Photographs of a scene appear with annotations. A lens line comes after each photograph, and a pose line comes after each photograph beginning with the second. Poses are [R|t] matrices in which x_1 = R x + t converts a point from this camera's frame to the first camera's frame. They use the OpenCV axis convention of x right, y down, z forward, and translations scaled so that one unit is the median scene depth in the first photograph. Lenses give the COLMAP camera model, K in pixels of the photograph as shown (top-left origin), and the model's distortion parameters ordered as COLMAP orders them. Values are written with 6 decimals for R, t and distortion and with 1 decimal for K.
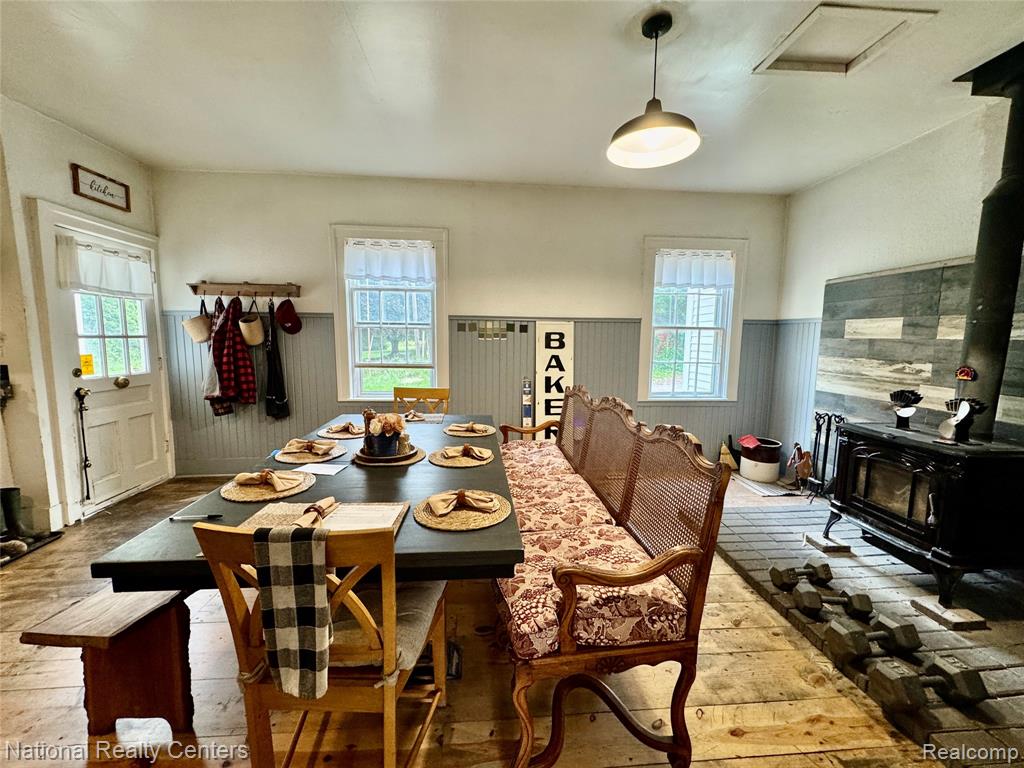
lens RADIAL K [[409.0, 0, 511.5], [0, 409.0, 382.2], [0, 0, 1]] dist [-0.002922, 0.000880]
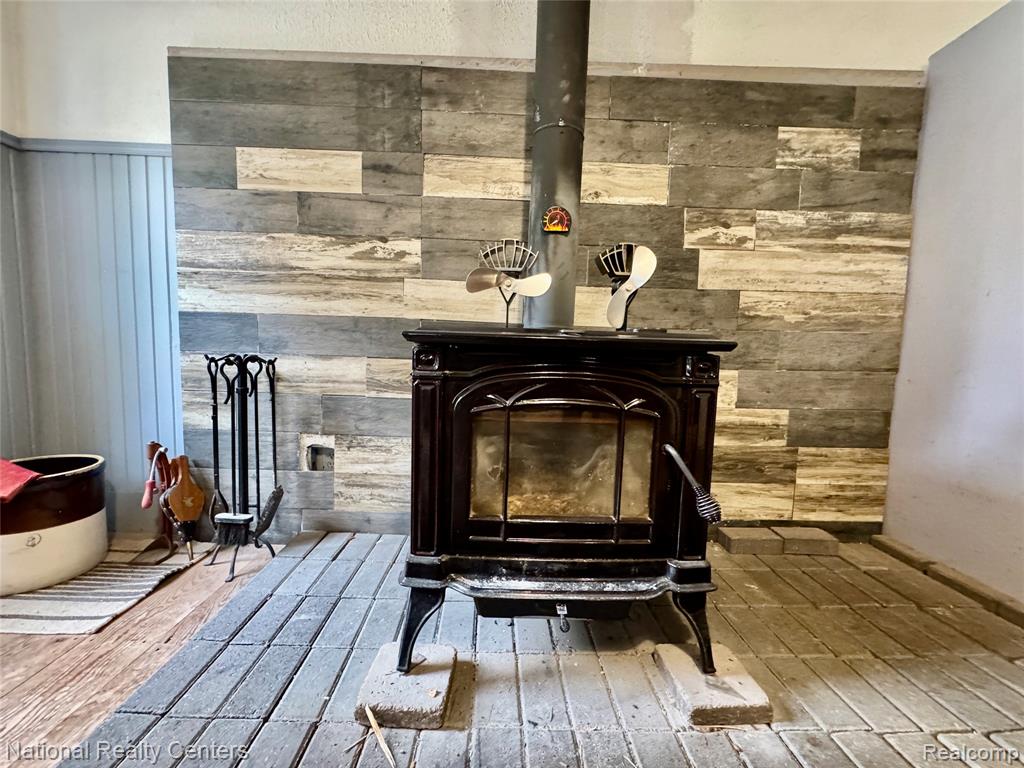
lens RADIAL K [[409.0, 0, 507.3], [0, 409.0, 384.5], [0, 0, 1]] dist [-0.002922, 0.000880]
pose [[0.055098, -0.093625, 0.994082, 0.413010], [0.081598, 0.992686, 0.088971, 0.107575], [-0.995141, 0.076213, 0.062334, 0.795961]]
